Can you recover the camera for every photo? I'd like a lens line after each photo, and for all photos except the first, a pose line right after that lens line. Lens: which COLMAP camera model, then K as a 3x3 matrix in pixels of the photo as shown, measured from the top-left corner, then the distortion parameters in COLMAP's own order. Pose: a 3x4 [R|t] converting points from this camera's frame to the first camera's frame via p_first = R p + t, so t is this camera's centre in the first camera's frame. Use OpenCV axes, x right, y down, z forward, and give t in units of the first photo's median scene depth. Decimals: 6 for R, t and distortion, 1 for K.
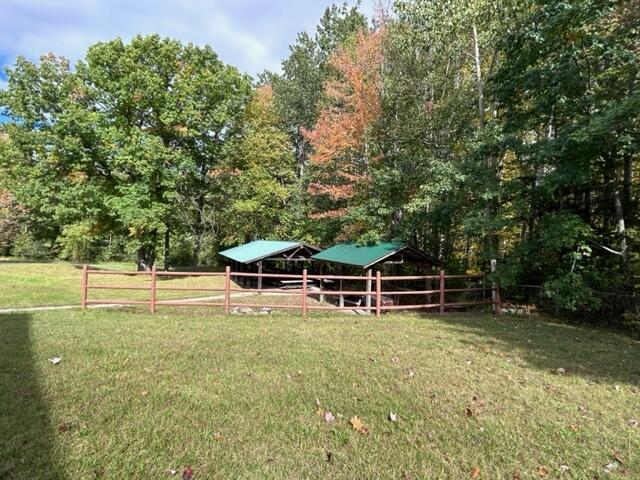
lens RADIAL K [[307.8, 0, 320.0], [0, 307.8, 240.0], [0, 0, 1]] dist [0.026227, -0.000100]
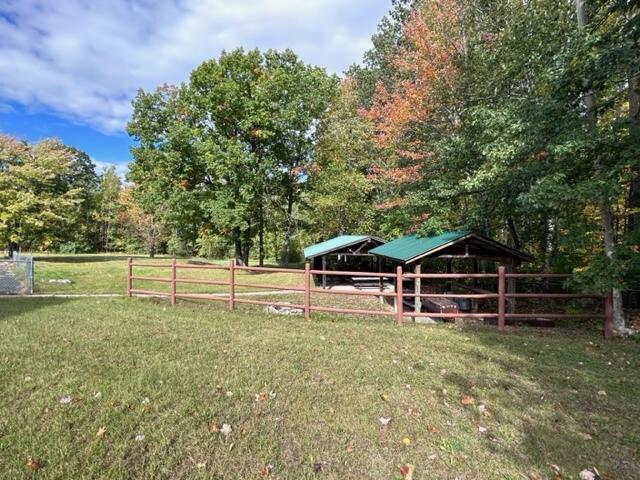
lens RADIAL K [[307.8, 0, 320.0], [0, 307.8, 240.0], [0, 0, 1]] dist [0.026227, -0.000100]
pose [[0.940384, -0.019652, -0.339545, 0.111441], [0.022207, 0.999747, 0.003639, 0.012473], [0.339388, -0.010963, 0.940583, 0.088243]]
